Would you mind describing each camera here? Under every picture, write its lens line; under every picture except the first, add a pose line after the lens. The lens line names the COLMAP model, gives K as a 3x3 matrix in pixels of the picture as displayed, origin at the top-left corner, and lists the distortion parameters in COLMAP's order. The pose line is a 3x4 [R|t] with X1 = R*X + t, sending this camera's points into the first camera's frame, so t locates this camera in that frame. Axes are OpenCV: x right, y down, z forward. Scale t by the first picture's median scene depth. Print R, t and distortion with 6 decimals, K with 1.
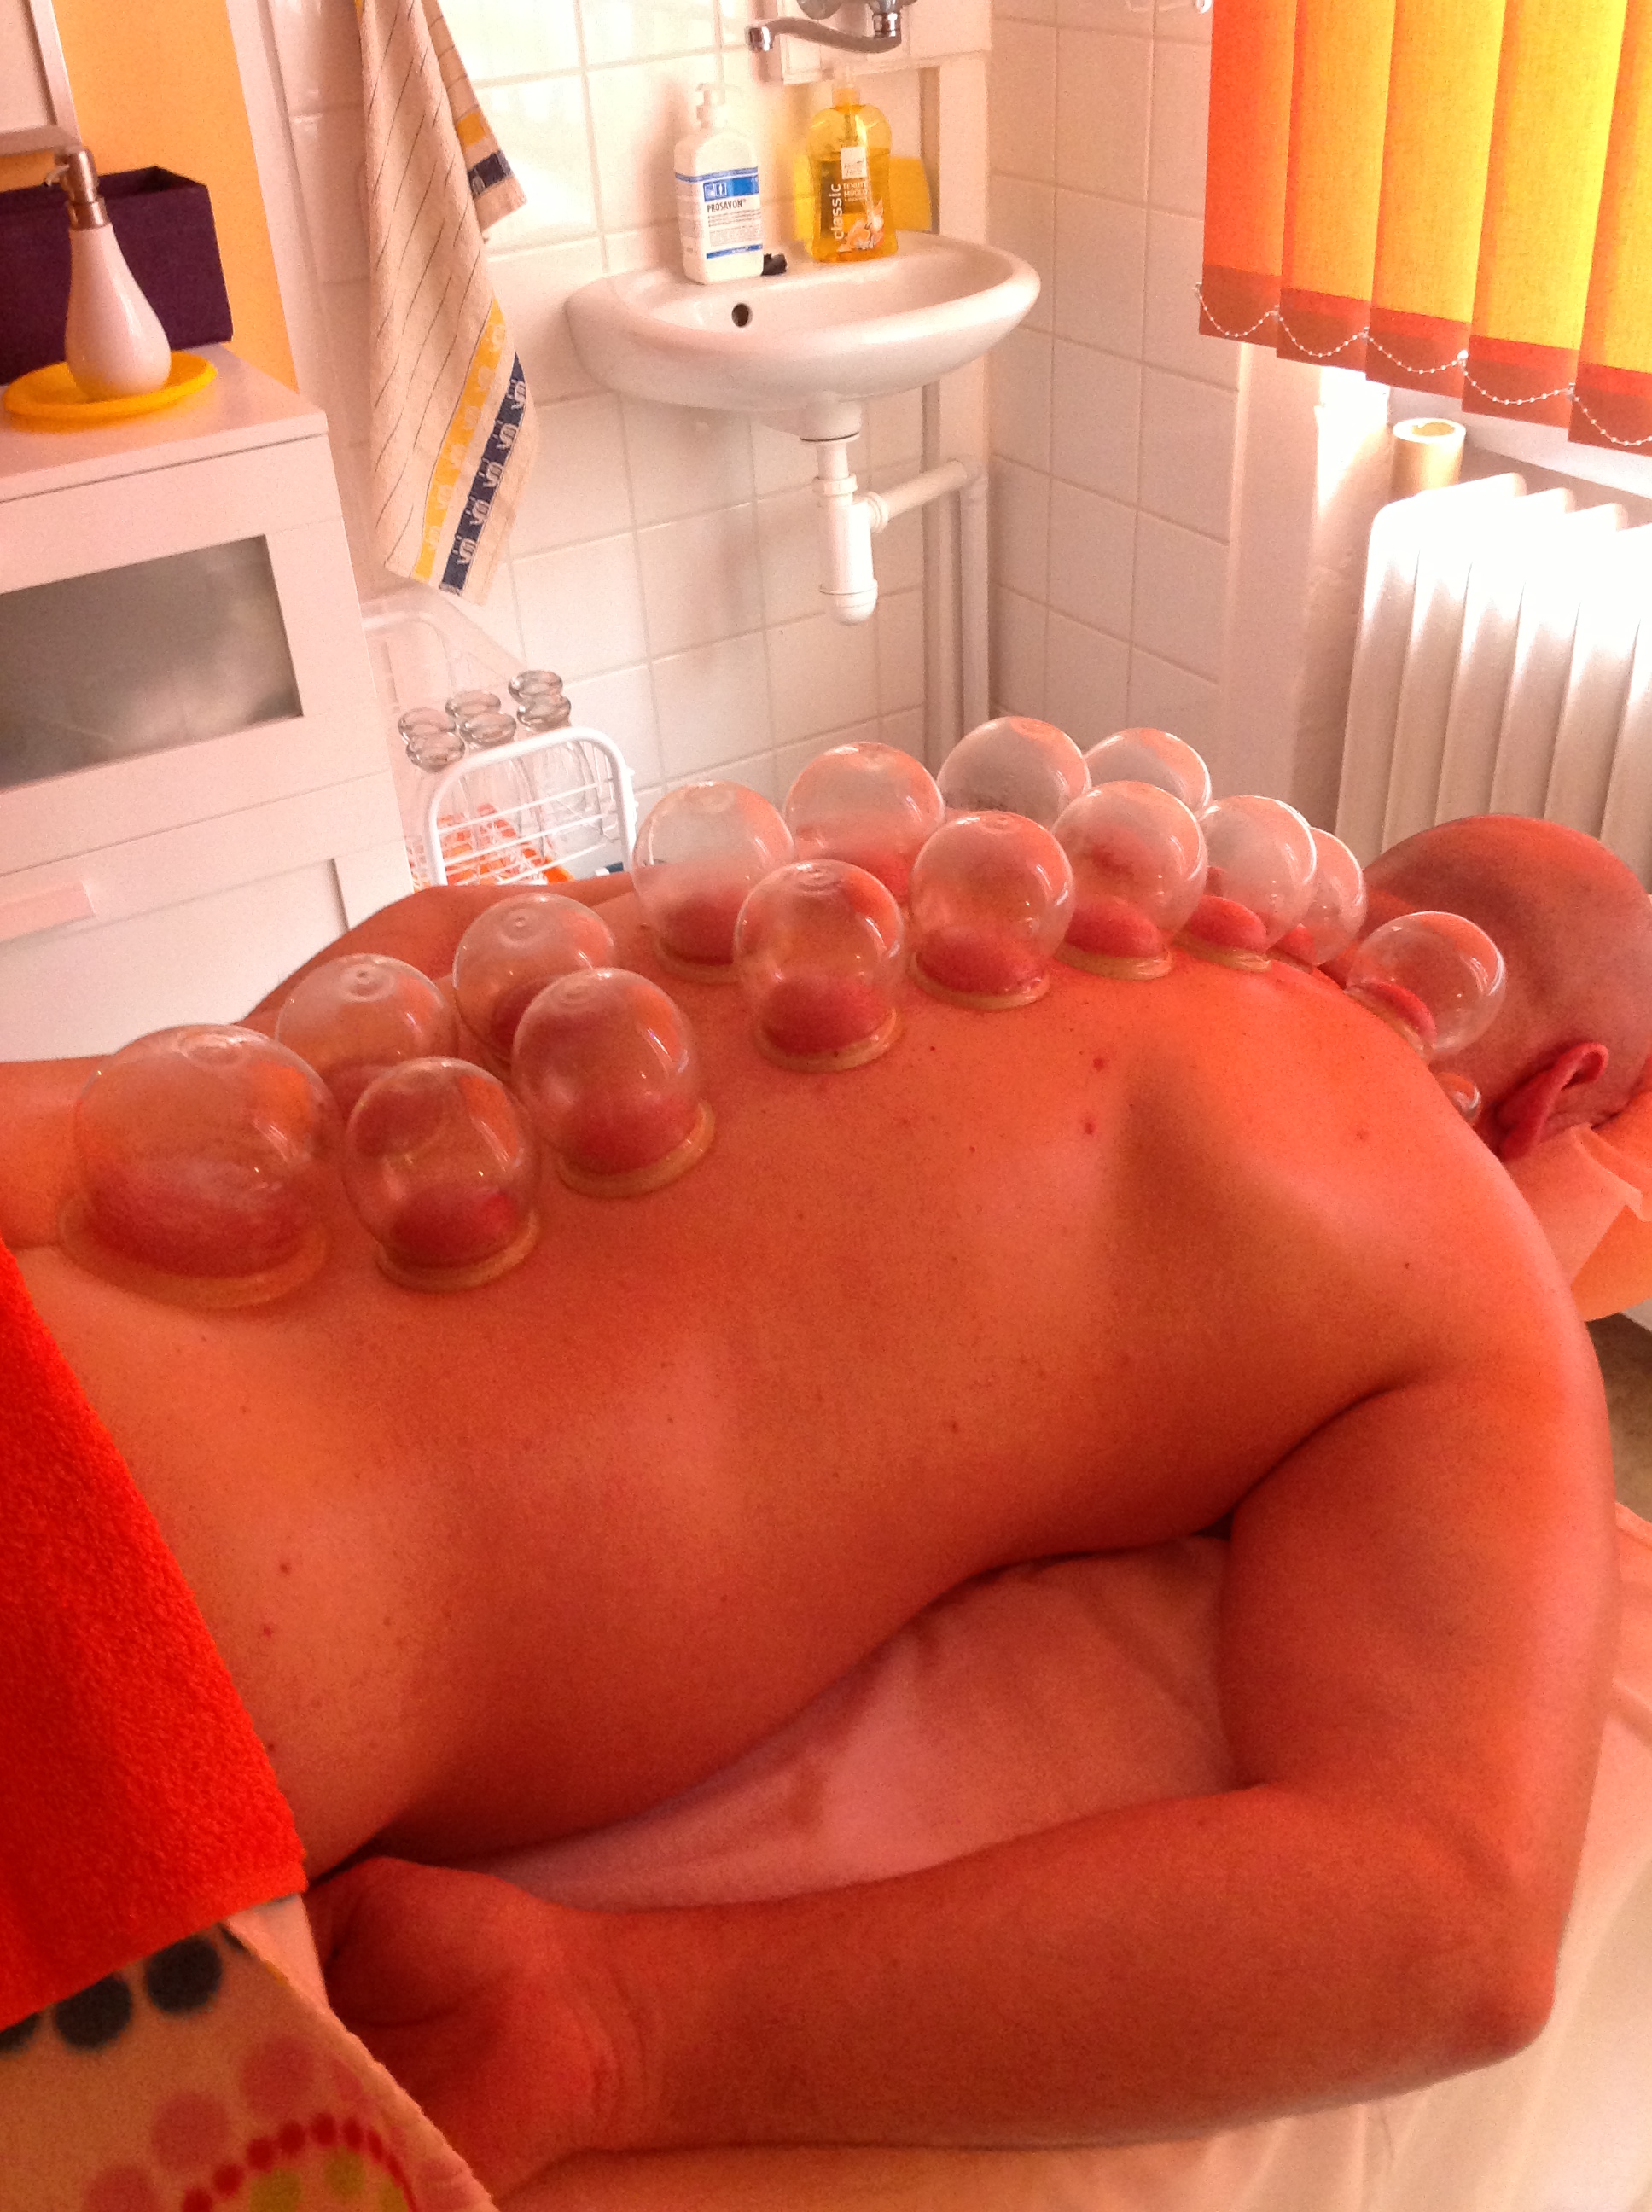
lens RADIAL K [[2092.8, 0, 825.0], [0, 2092.8, 1112.9], [0, 0, 1]] dist [-0.011876, 0.000000]
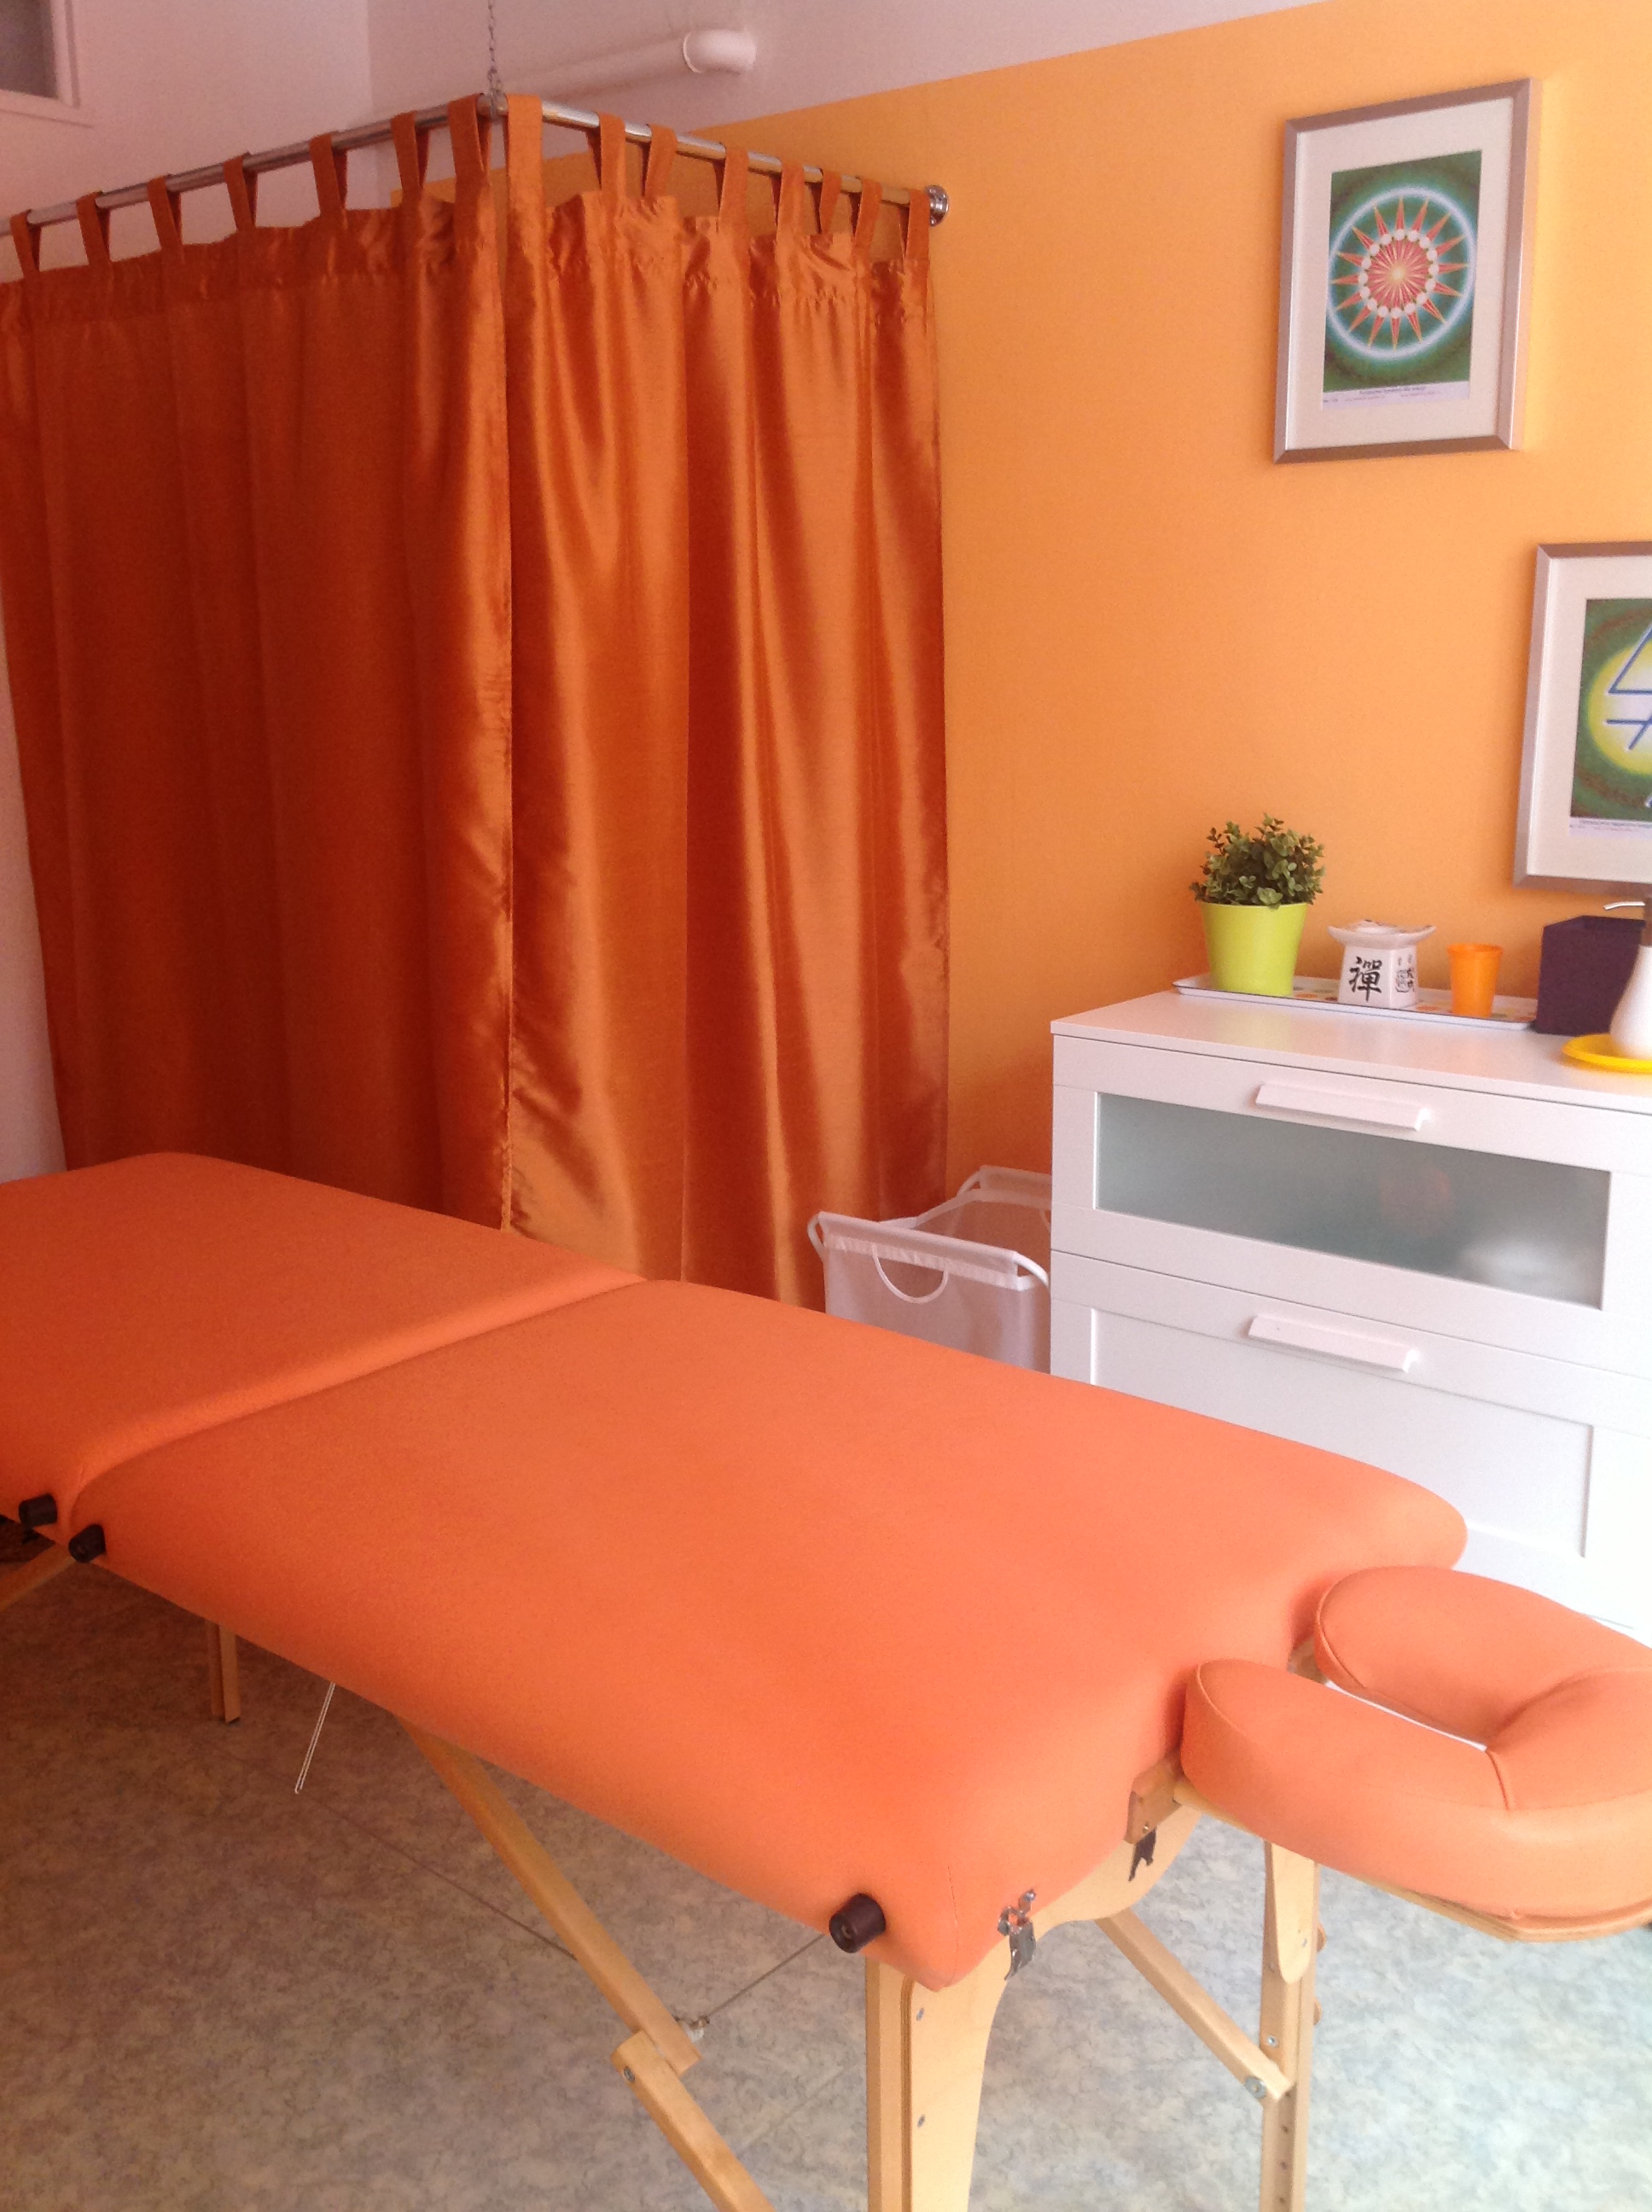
lens RADIAL K [[2092.8, 0, 817.5], [0, 2092.8, 1094.9], [0, 0, 1]] dist [-0.011876, 0.000000]
pose [[0.329712, 0.259861, -0.907613, 0.611054], [-0.535235, 0.843392, 0.047037, -0.084710], [0.777697, 0.470278, 0.417164, 0.008594]]
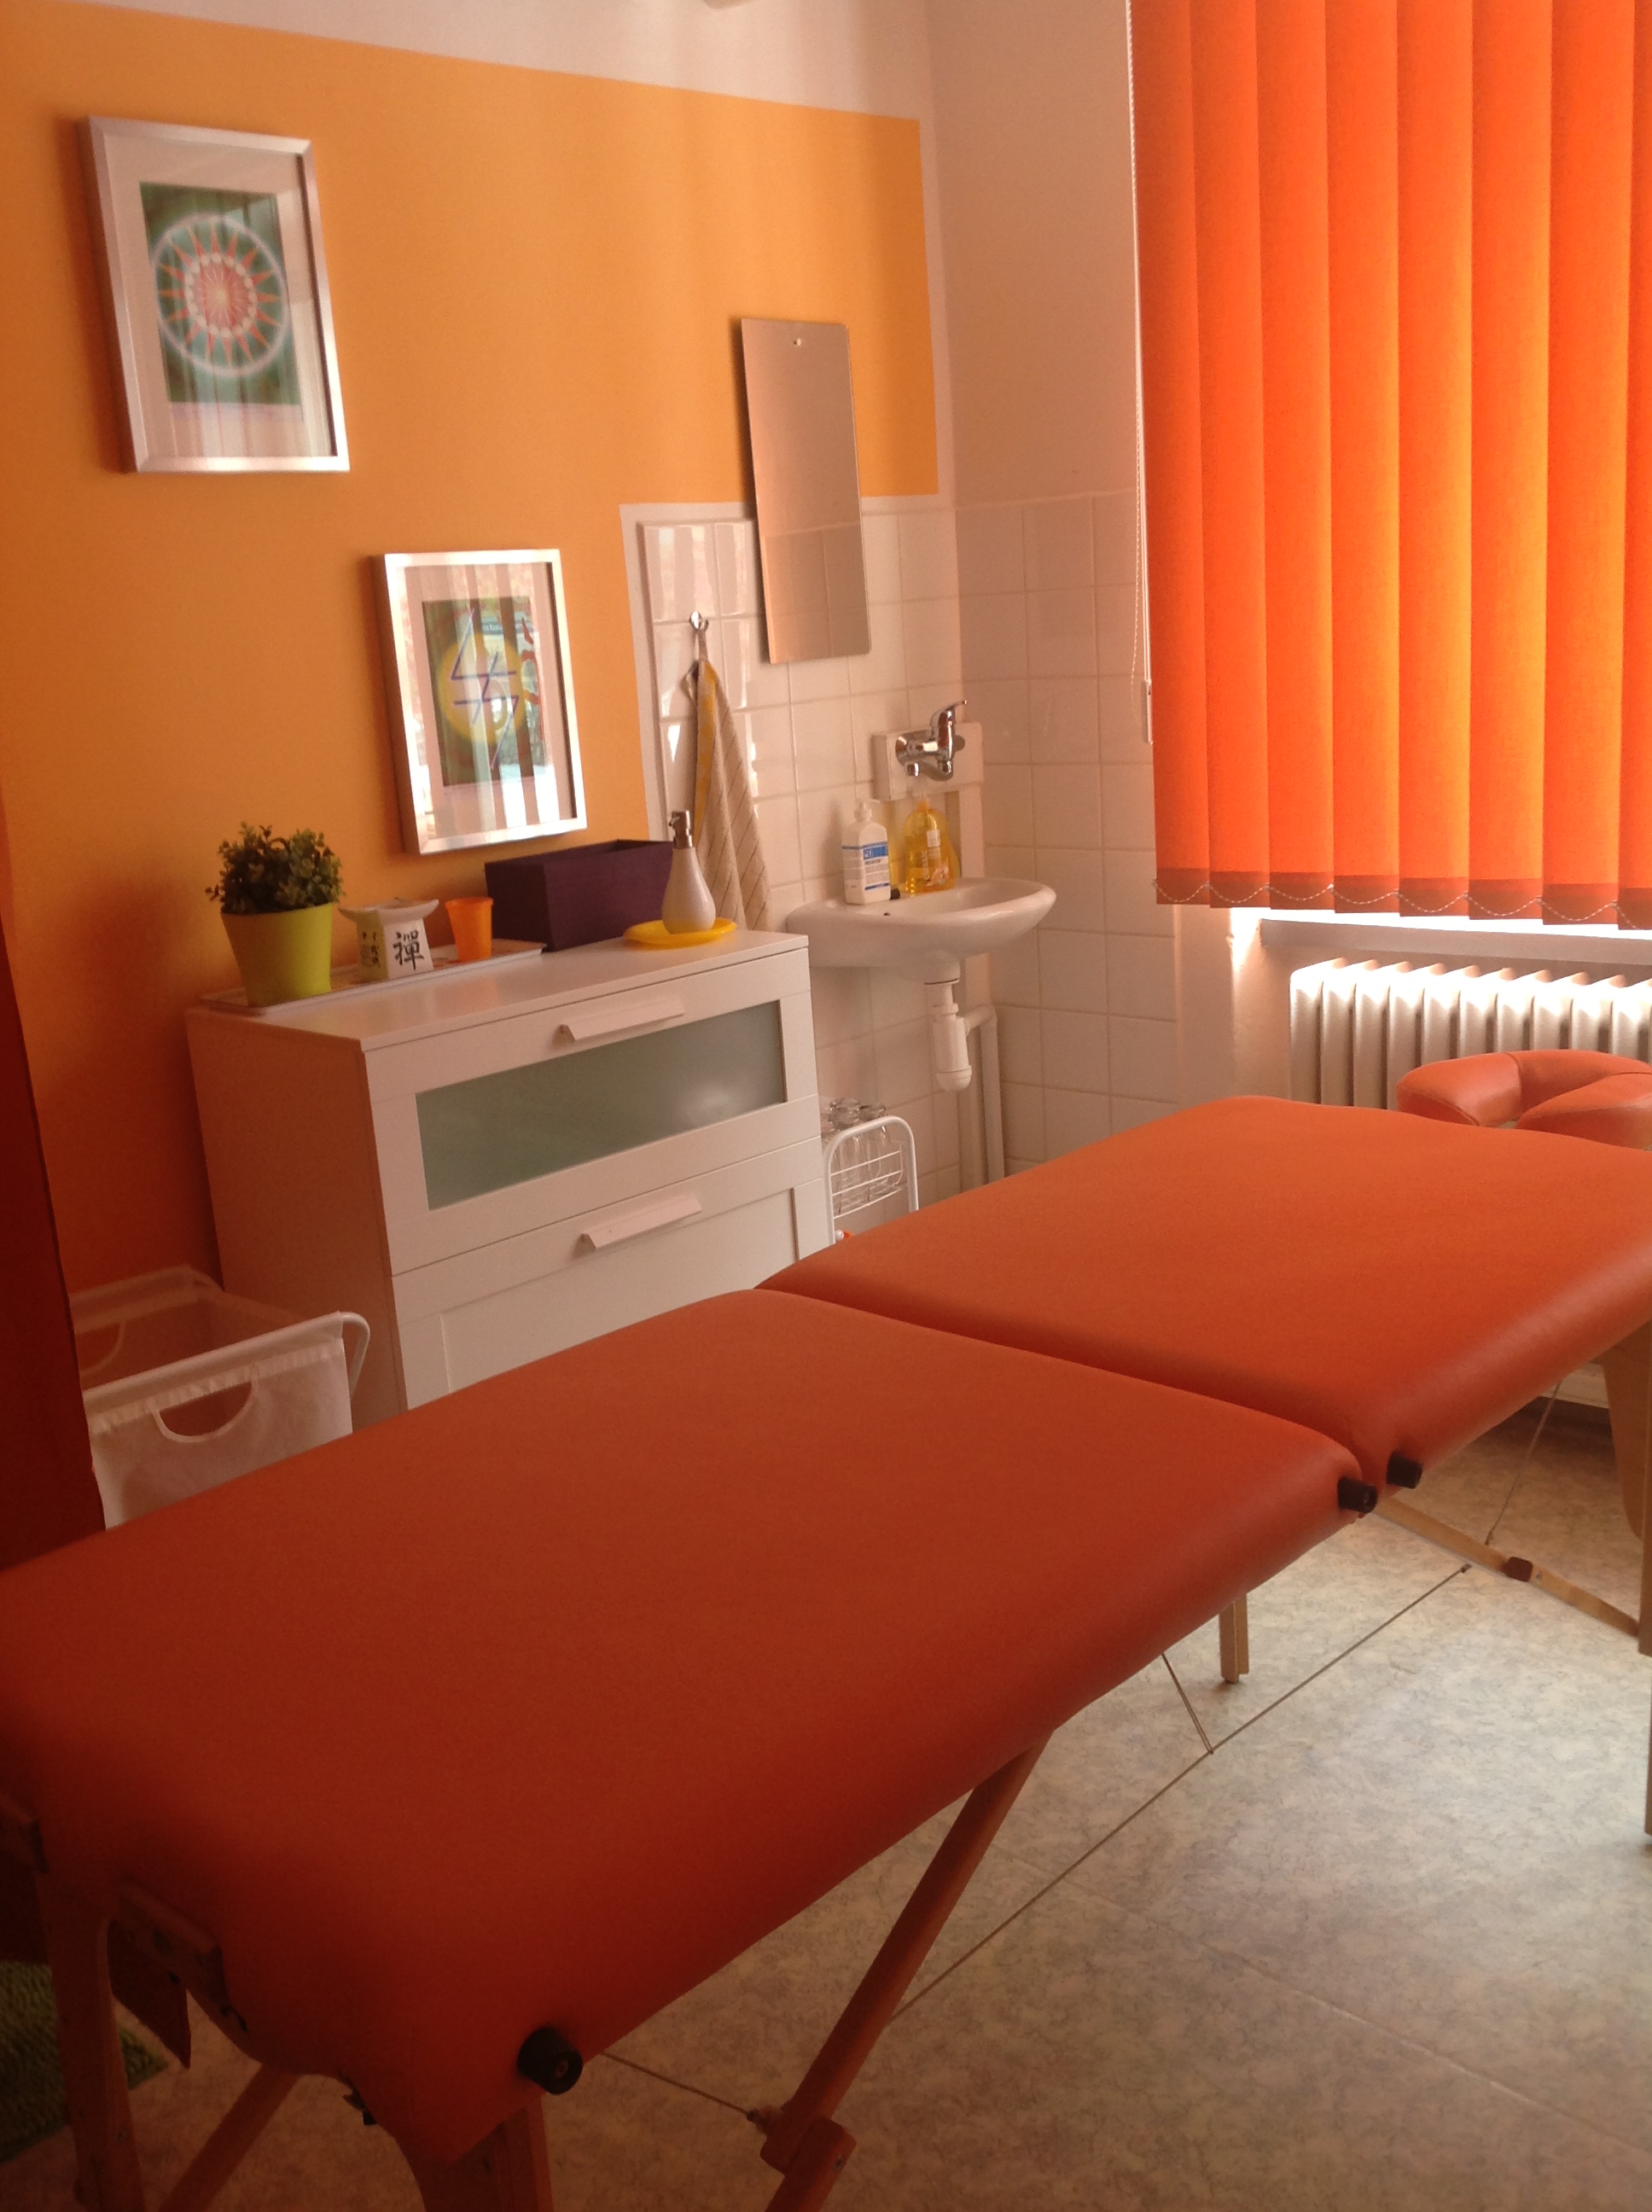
lens RADIAL K [[2092.8, 0, 813.6], [0, 2092.8, 1114.8], [0, 0, 1]] dist [-0.011876, 0.000000]
pose [[0.962496, -0.076663, 0.260238, -0.569707], [0.166023, 0.925096, -0.341517, 0.355441], [-0.214563, 0.371915, 0.903129, -0.500307]]
